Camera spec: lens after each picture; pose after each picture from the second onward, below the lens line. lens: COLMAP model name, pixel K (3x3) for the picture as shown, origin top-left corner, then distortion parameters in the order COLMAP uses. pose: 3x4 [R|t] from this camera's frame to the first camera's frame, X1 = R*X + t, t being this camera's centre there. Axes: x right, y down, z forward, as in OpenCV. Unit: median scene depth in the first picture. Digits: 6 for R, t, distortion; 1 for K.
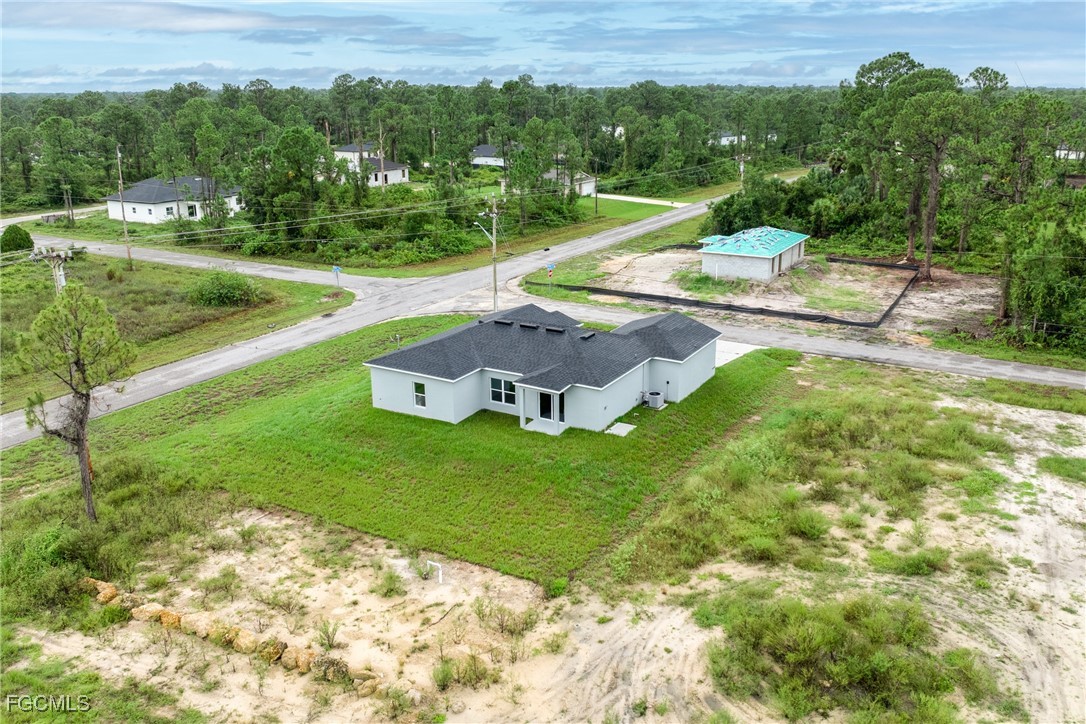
lens RADIAL K [[859.0, 0, 543.0], [0, 859.0, 362.0], [0, 0, 1]] dist [-0.023411, -0.003261]
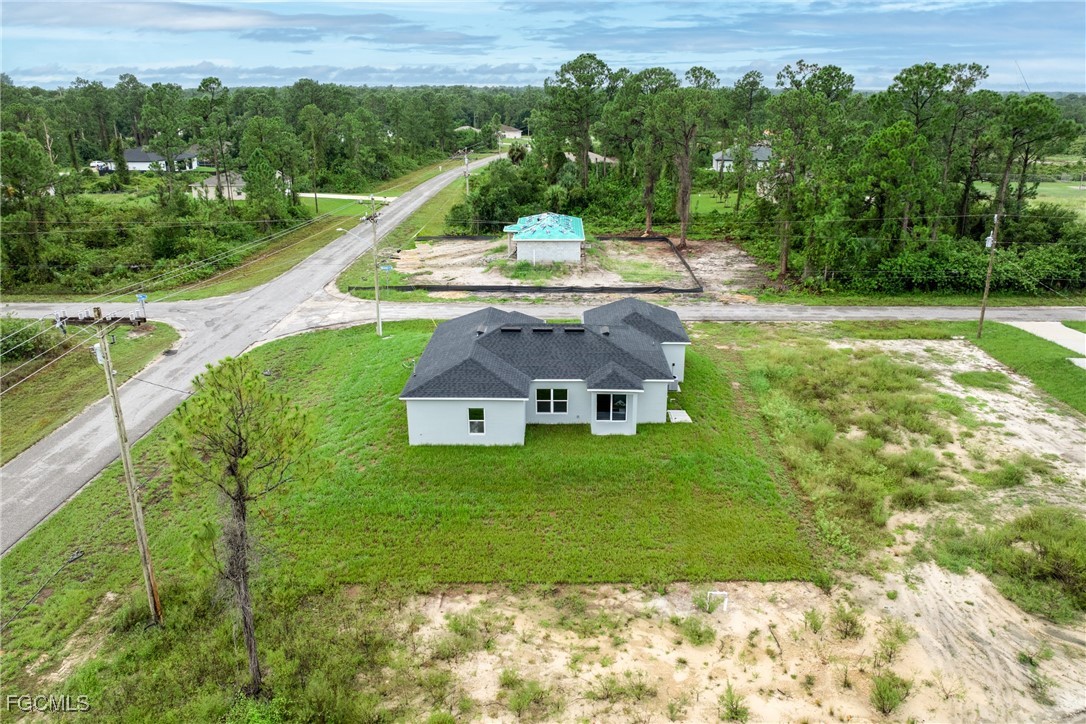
lens RADIAL K [[769.4, 0, 543.3], [0, 769.4, 389.4], [0, 0, 1]] dist [-0.033732, -0.002085]
pose [[0.869317, -0.172398, 0.463213, -0.545497], [0.142195, 0.984808, 0.099666, -0.078757], [-0.473358, -0.020775, 0.880625, 0.309316]]
